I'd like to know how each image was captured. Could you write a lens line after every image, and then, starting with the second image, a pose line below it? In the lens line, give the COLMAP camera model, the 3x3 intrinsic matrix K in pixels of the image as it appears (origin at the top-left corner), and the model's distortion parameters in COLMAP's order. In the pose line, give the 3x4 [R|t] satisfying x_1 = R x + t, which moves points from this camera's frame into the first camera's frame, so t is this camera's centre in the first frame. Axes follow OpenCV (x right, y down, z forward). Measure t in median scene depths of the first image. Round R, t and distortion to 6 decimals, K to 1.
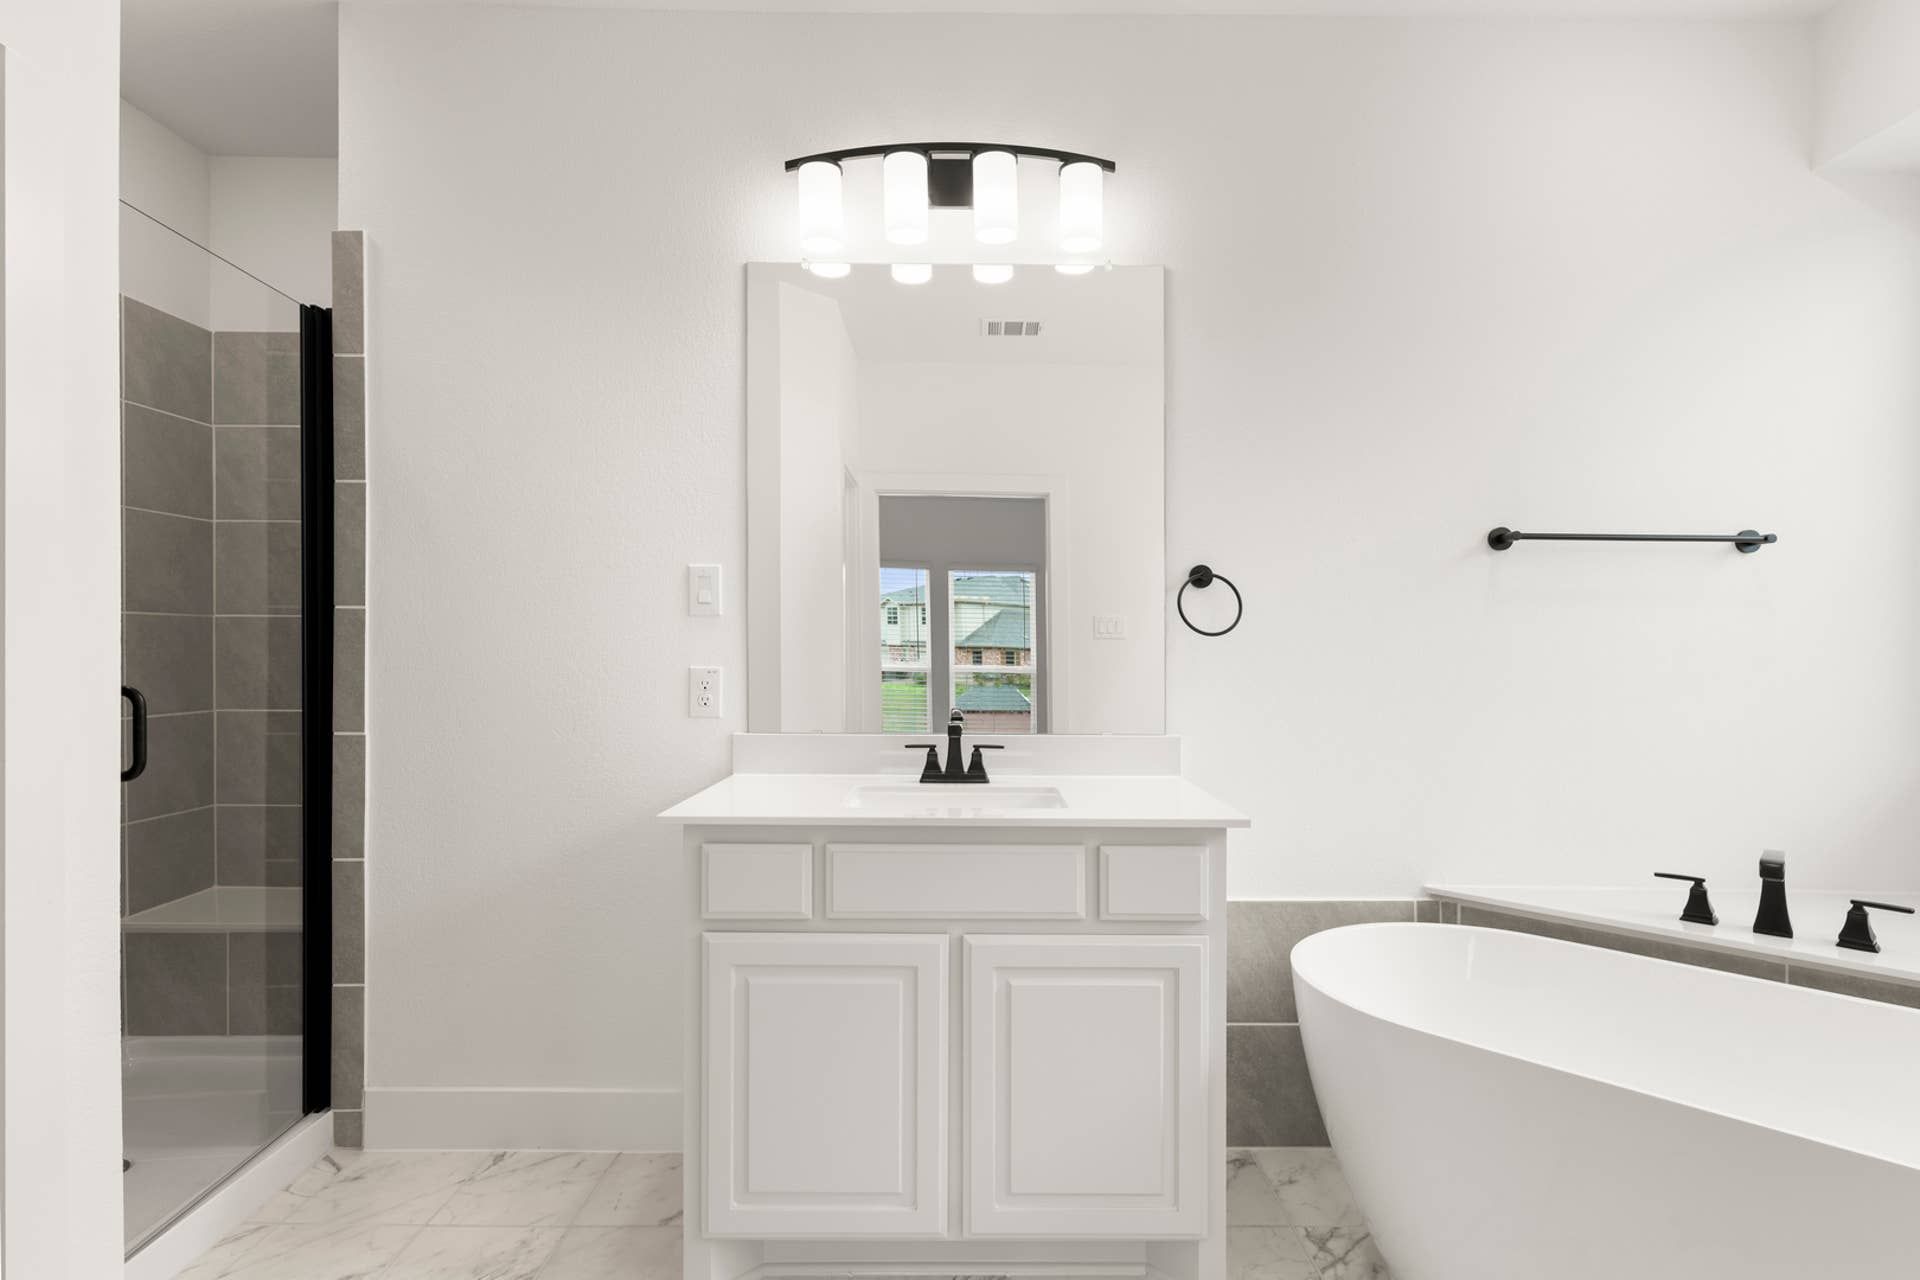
lens RADIAL K [[934.8, 0, 956.4], [0, 934.8, 640.6], [0, 0, 1]] dist [-0.001067, 0.000310]
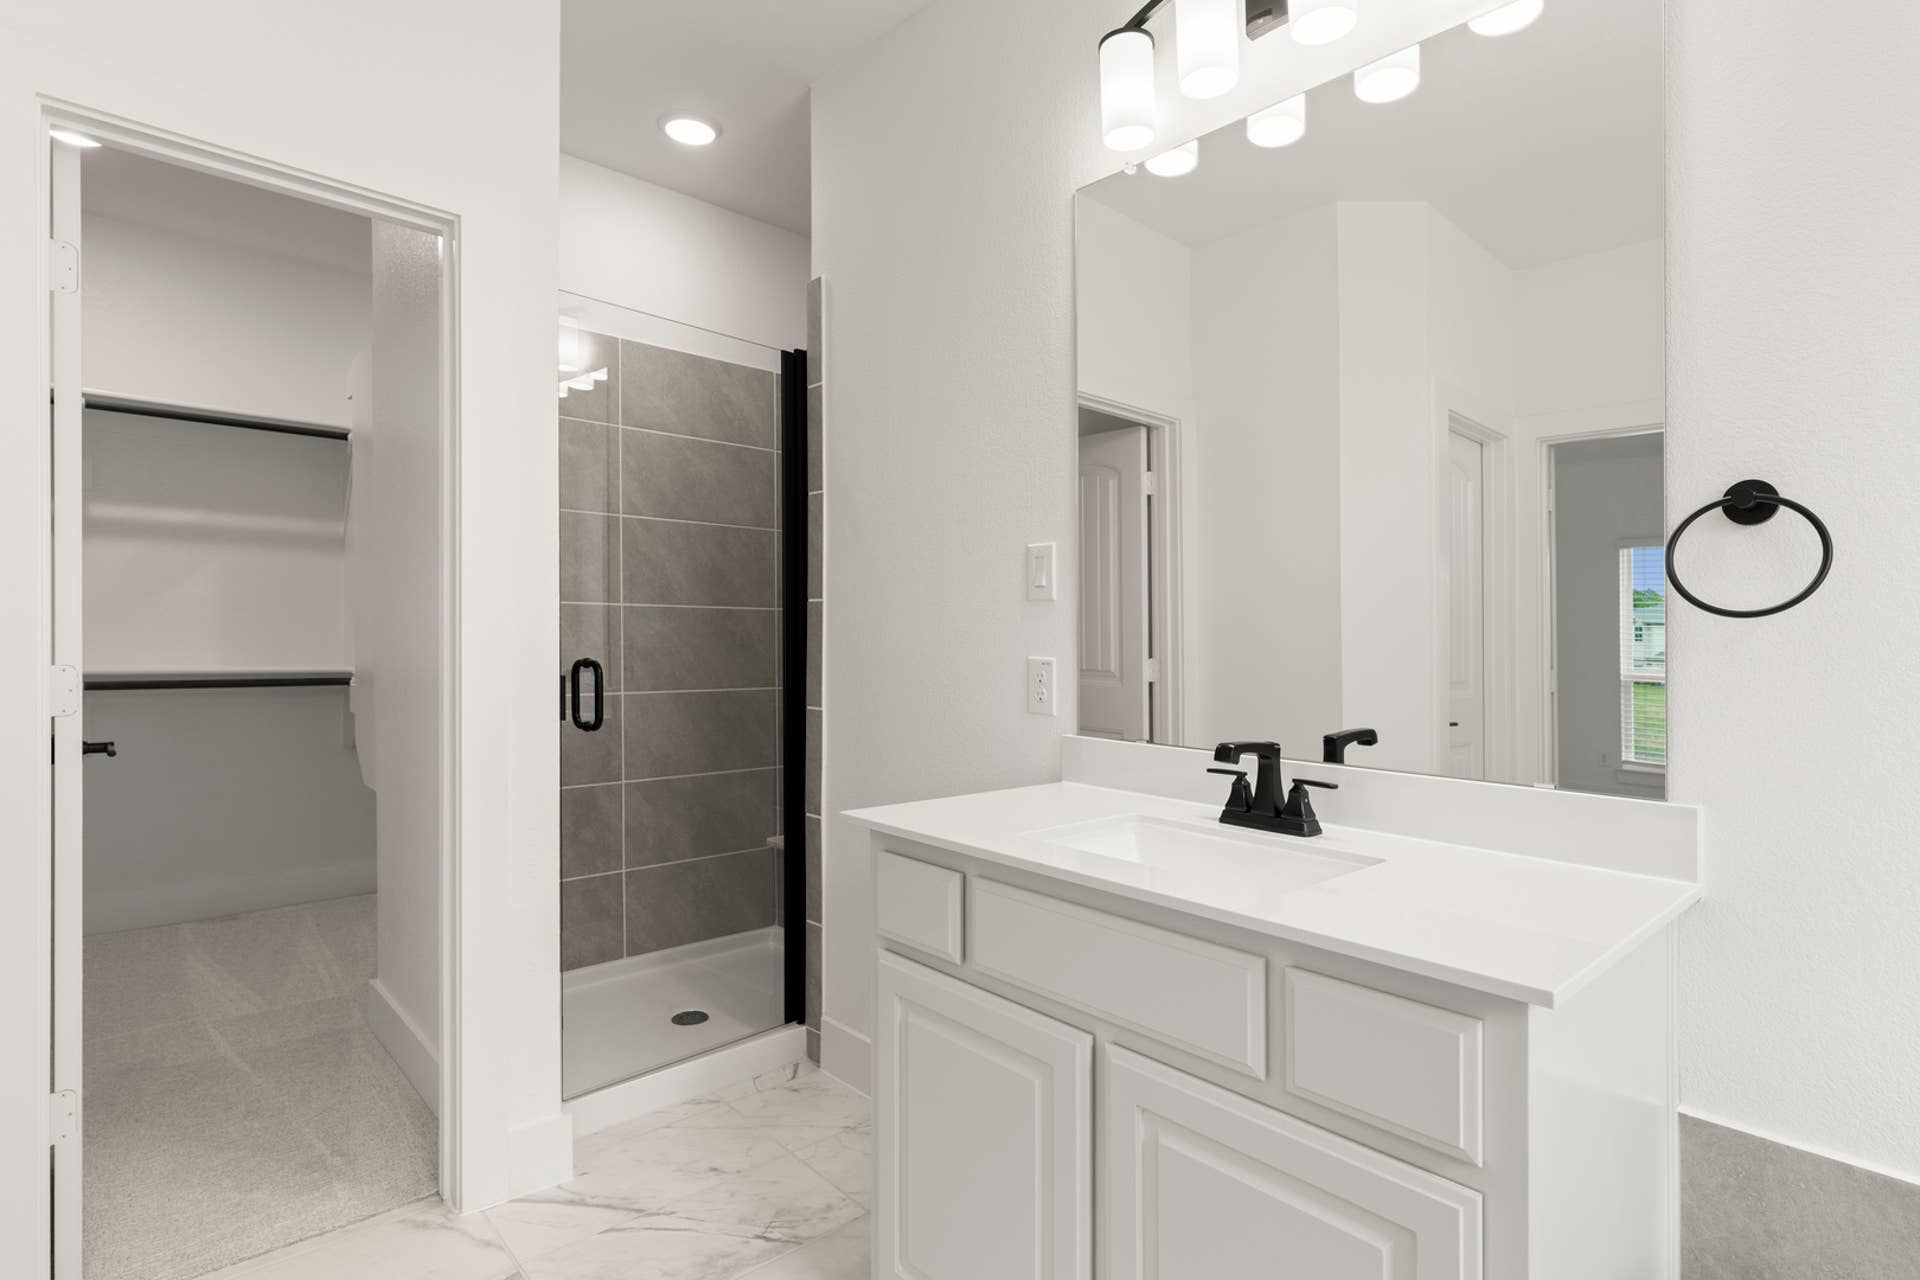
lens RADIAL K [[934.8, 0, 963.6], [0, 934.8, 633.4], [0, 0, 1]] dist [-0.001067, 0.000310]
pose [[0.697588, 0.003624, -0.716490, 0.363234], [-0.006886, 0.999975, -0.001646, 0.007411], [0.716466, 0.006081, 0.697596, 0.360534]]
